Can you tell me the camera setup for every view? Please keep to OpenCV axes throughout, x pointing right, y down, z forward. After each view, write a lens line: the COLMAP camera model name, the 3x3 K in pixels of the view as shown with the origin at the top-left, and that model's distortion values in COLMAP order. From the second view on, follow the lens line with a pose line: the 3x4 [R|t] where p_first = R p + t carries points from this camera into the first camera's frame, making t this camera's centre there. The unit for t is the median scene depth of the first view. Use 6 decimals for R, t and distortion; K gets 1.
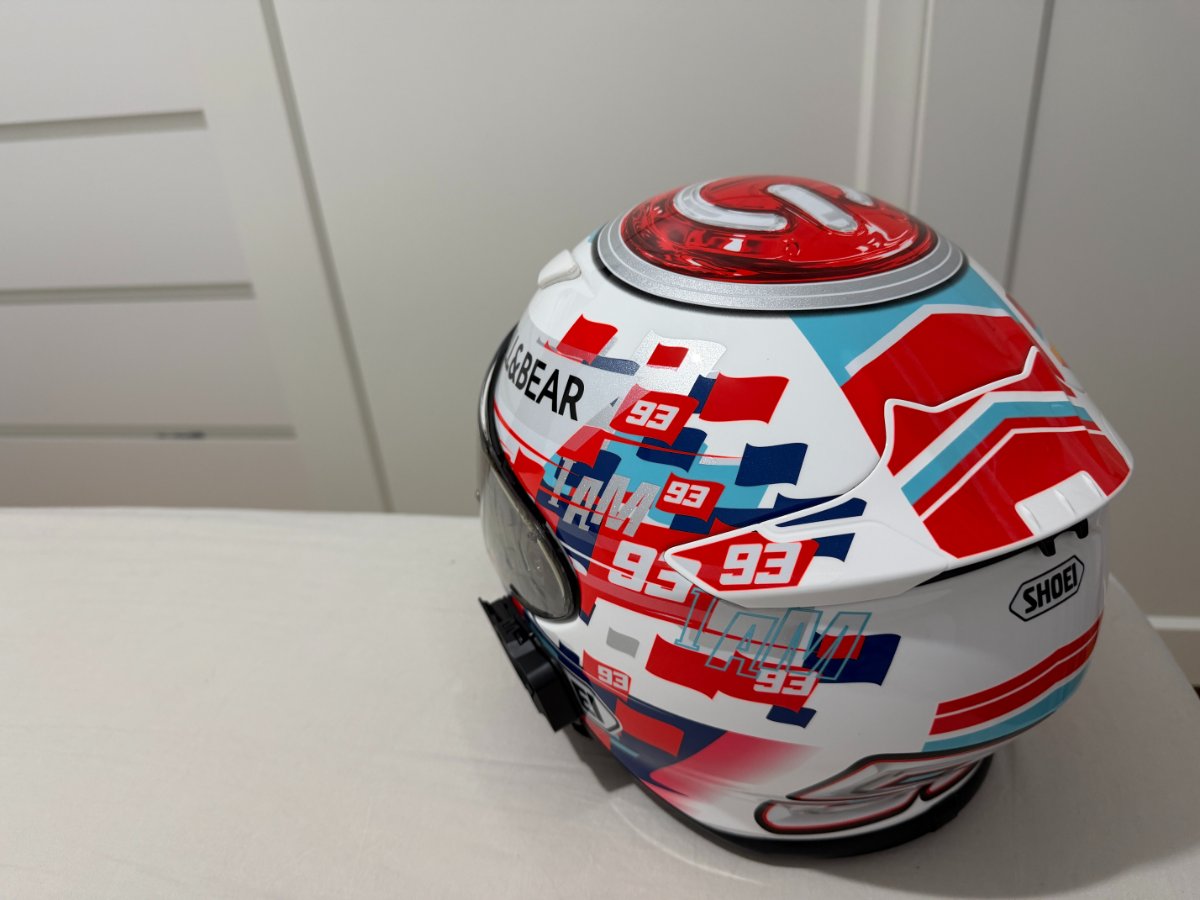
lens RADIAL K [[848.7, 0, 600.0], [0, 848.7, 450.0], [0, 0, 1]] dist [0.155115, -0.363497]
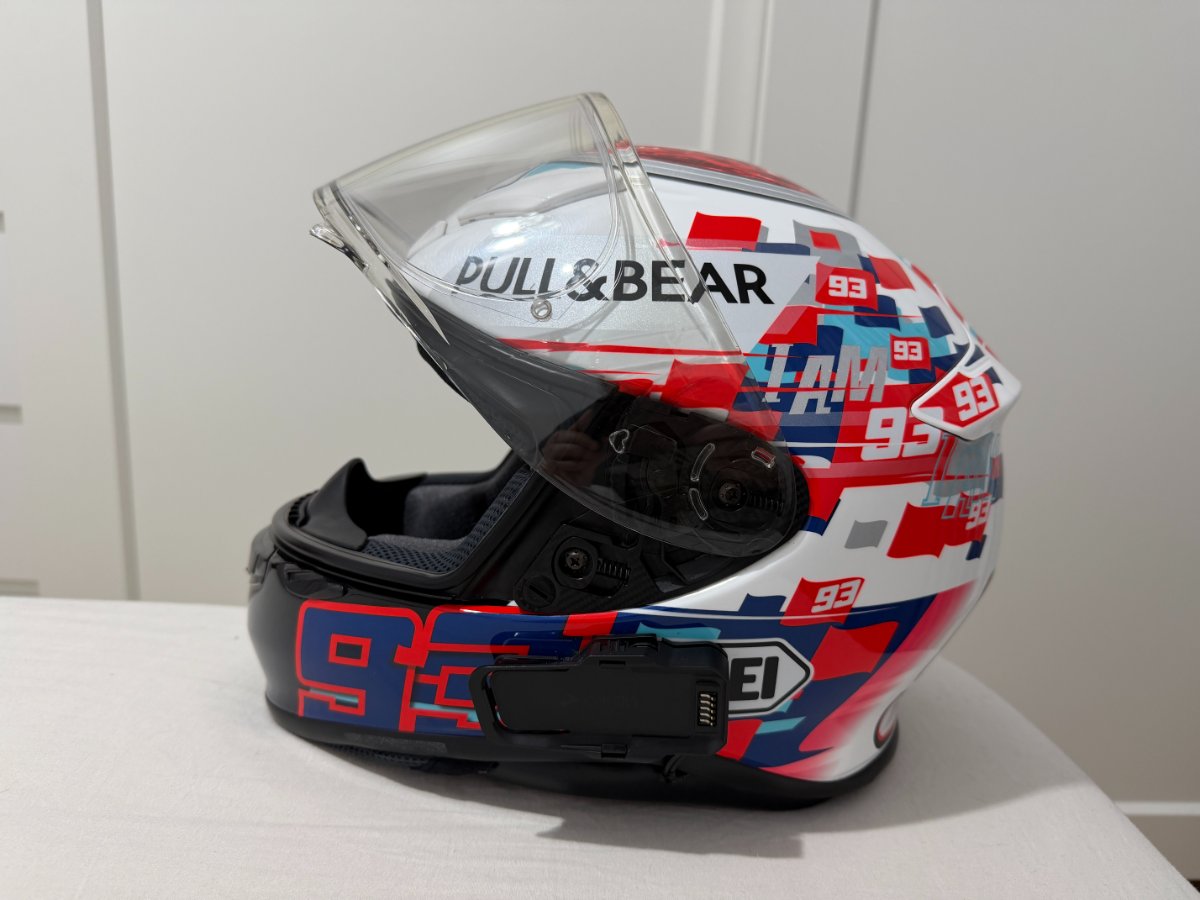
lens RADIAL K [[848.7, 0, 600.0], [0, 848.7, 450.0], [0, 0, 1]] dist [0.155115, -0.363497]
pose [[0.479071, -0.018530, 0.877581, -0.990910], [0.293279, 0.945701, -0.140132, 0.200713], [-0.827332, 0.324509, 0.458492, 0.849126]]
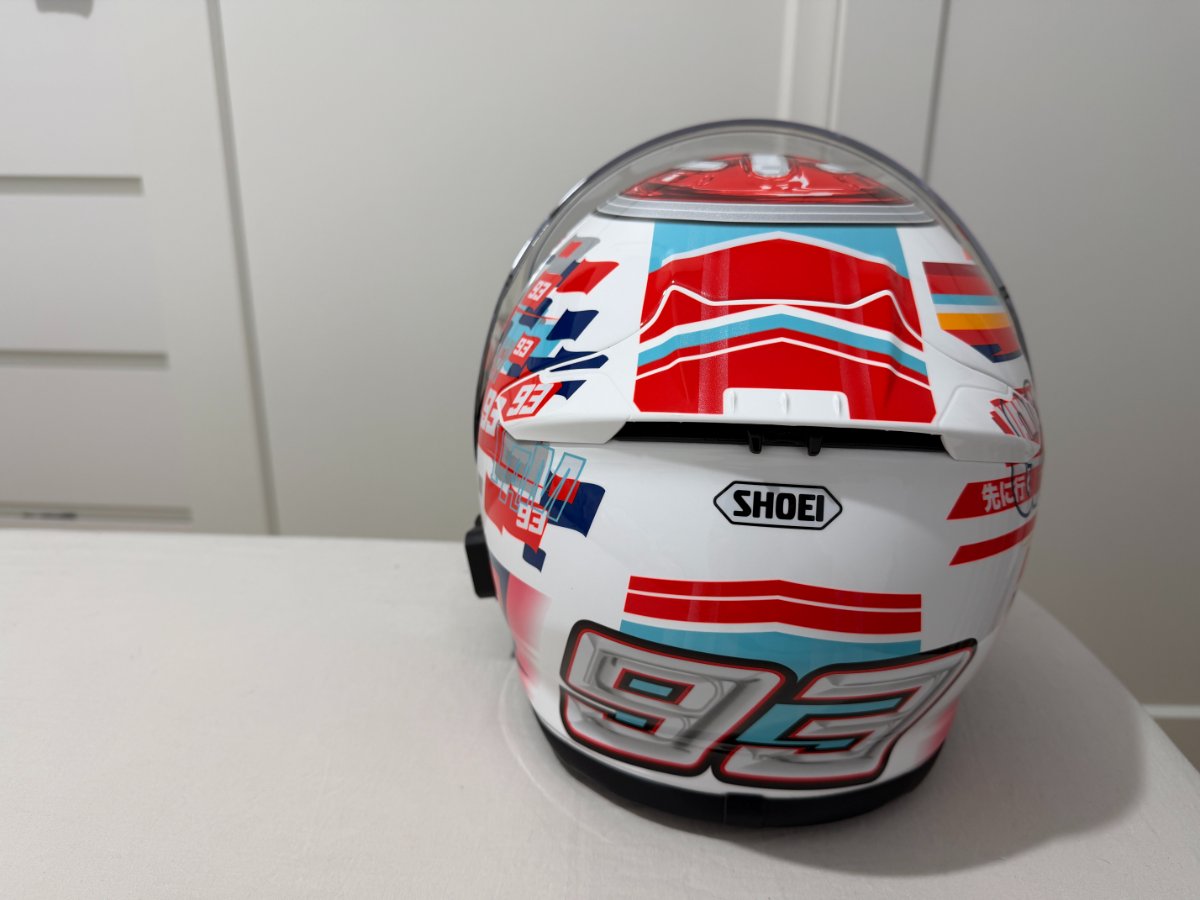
lens RADIAL K [[848.7, 0, 600.0], [0, 848.7, 450.0], [0, 0, 1]] dist [0.155115, -0.363497]
pose [[0.805788, 0.242715, -0.540181, 0.842736], [-0.339409, 0.936755, -0.085391, 0.244881], [0.485291, 0.252149, 0.837206, 0.096661]]
